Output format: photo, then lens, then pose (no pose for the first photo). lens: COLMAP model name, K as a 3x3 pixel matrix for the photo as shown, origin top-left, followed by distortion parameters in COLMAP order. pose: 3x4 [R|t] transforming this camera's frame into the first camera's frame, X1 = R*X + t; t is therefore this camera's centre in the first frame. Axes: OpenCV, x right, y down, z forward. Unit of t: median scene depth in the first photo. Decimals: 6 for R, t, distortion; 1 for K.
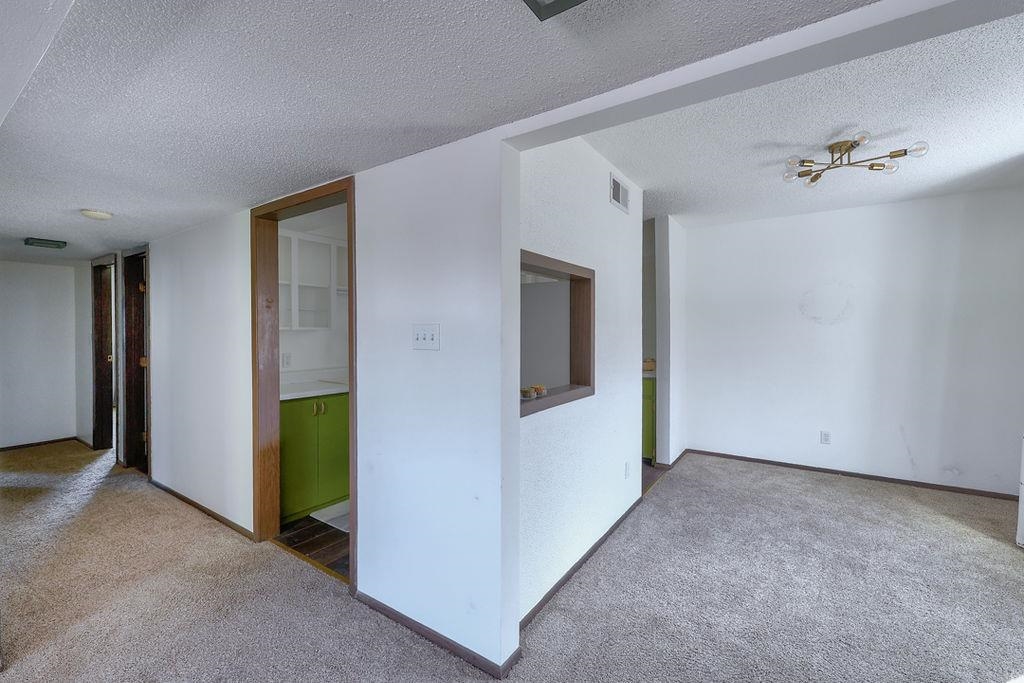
lens RADIAL K [[415.7, 0, 495.3], [0, 415.7, 335.6], [0, 0, 1]] dist [-0.005332, 0.000415]
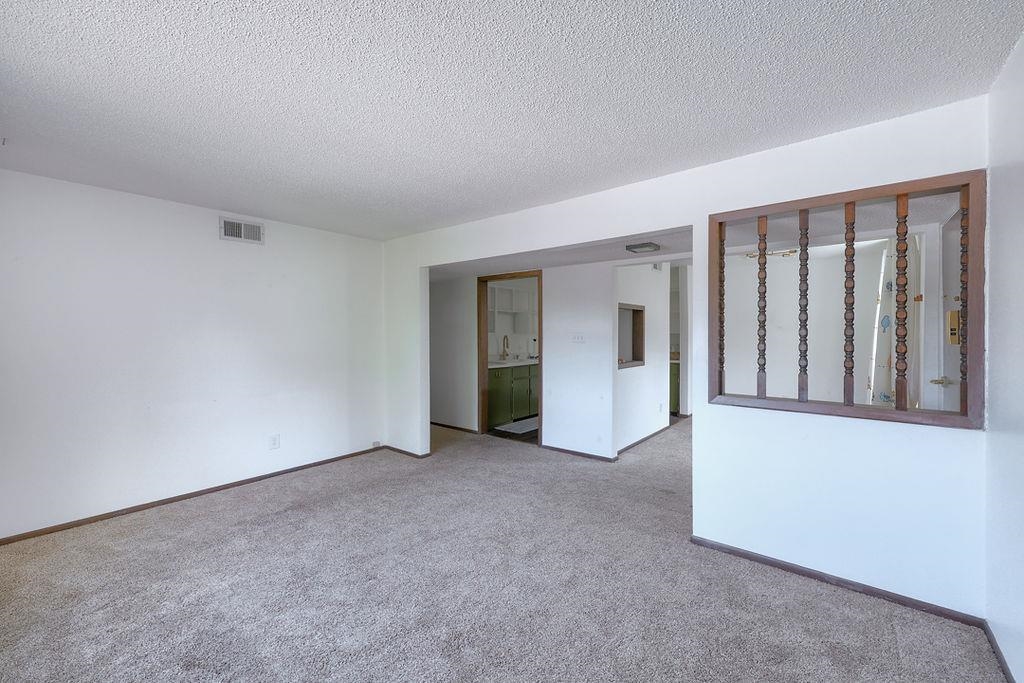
lens RADIAL K [[415.7, 0, 512.1], [0, 415.7, 335.3], [0, 0, 1]] dist [-0.005332, 0.000415]
pose [[0.999210, 0.005283, -0.039384, -0.332020], [-0.005538, 0.999964, -0.006359, 0.006469], [0.039349, 0.006572, 0.999204, -1.059918]]
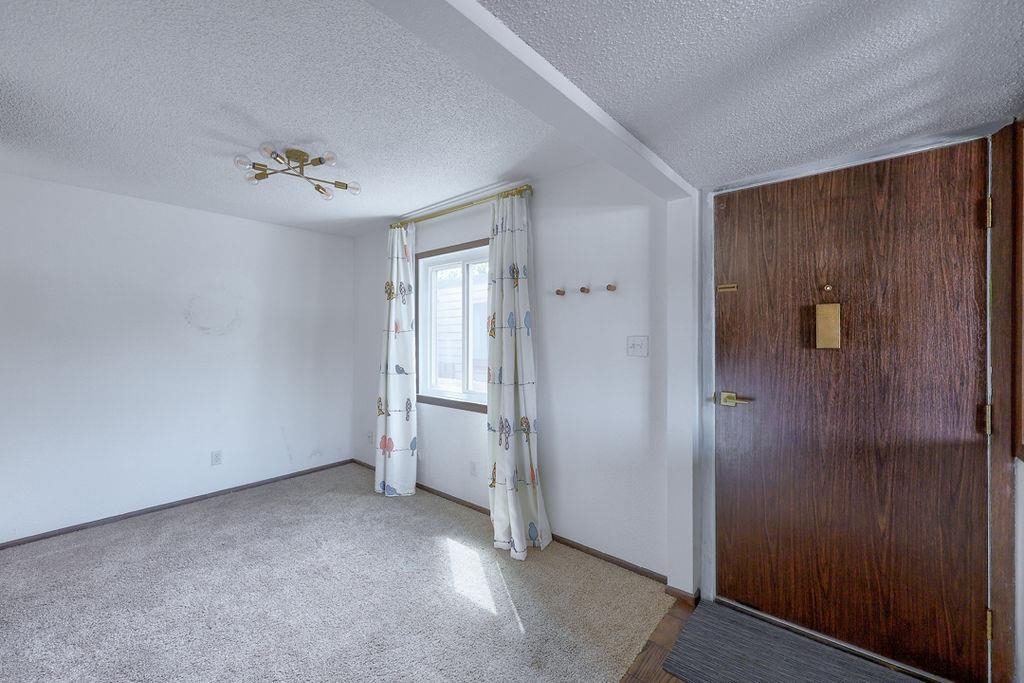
lens RADIAL K [[415.7, 0, 515.7], [0, 415.7, 340.8], [0, 0, 1]] dist [-0.005332, 0.000415]
pose [[0.069996, -0.007031, 0.997522, -0.105533], [0.016962, 0.999839, 0.005857, -0.011682], [-0.997403, 0.016510, 0.070104, 0.382885]]
